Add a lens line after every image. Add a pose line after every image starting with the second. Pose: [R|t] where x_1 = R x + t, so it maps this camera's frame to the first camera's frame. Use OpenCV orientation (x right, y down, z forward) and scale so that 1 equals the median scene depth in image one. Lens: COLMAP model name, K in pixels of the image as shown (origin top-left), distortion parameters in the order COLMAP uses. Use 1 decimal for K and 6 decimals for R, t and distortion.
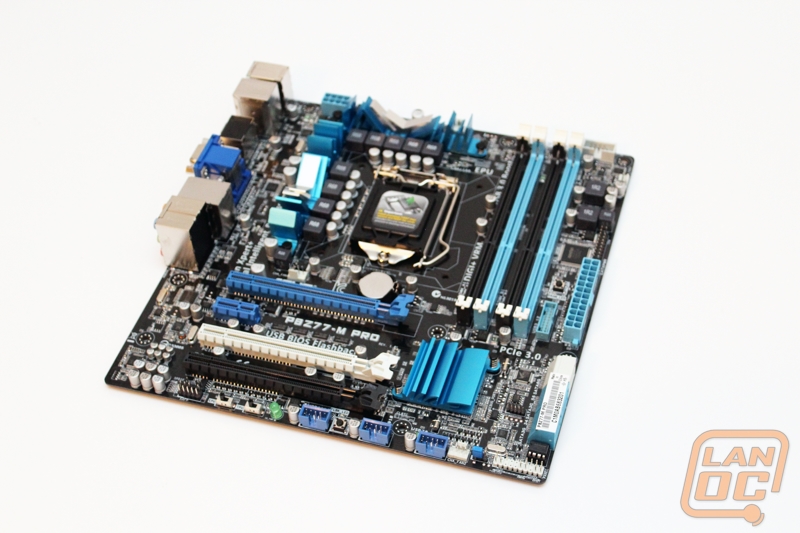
lens RADIAL K [[1351.3, 0, 400.2], [0, 1351.3, 266.8], [0, 0, 1]] dist [-0.000608, 0.000000]
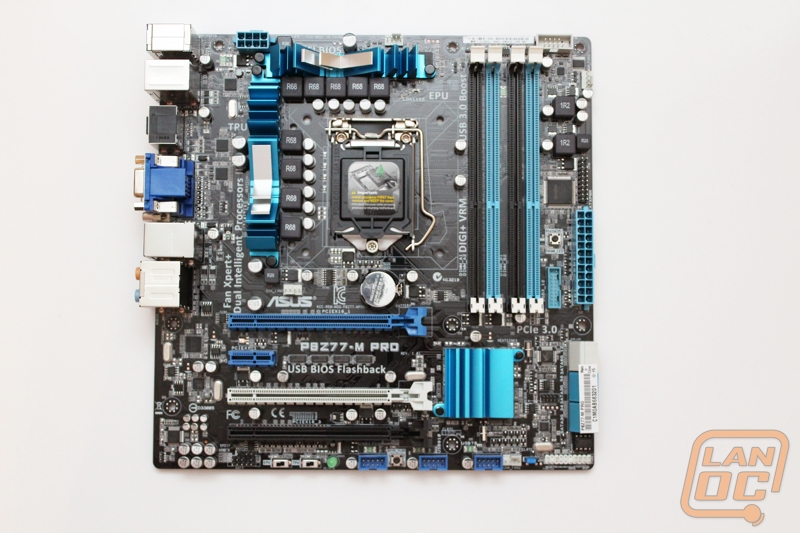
lens RADIAL K [[1137.7, 0, 398.8], [0, 1137.7, 273.4], [0, 0, 1]] dist [-0.041093, 0.000000]
pose [[0.954812, -0.286411, 0.079392, -0.067918], [0.177365, 0.763437, 0.621052, -0.521360], [-0.238487, -0.578906, 0.779738, 0.367719]]
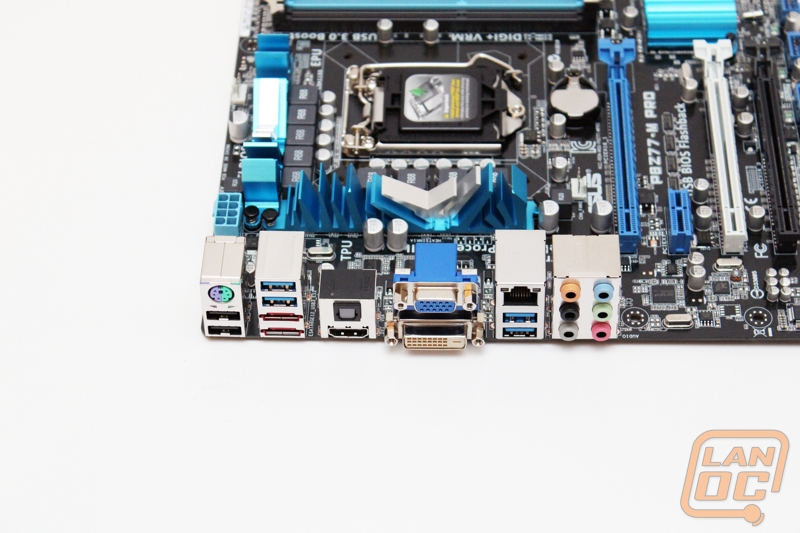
lens RADIAL K [[1875.1, 0, 400.2], [0, 1875.1, 271.3], [0, 0, 1]] dist [0.071771, 0.000000]
pose [[-0.266357, -0.673369, 0.689658, -0.787613], [0.740063, 0.315546, 0.593917, -0.657291], [-0.617544, 0.668585, 0.414287, 0.715276]]
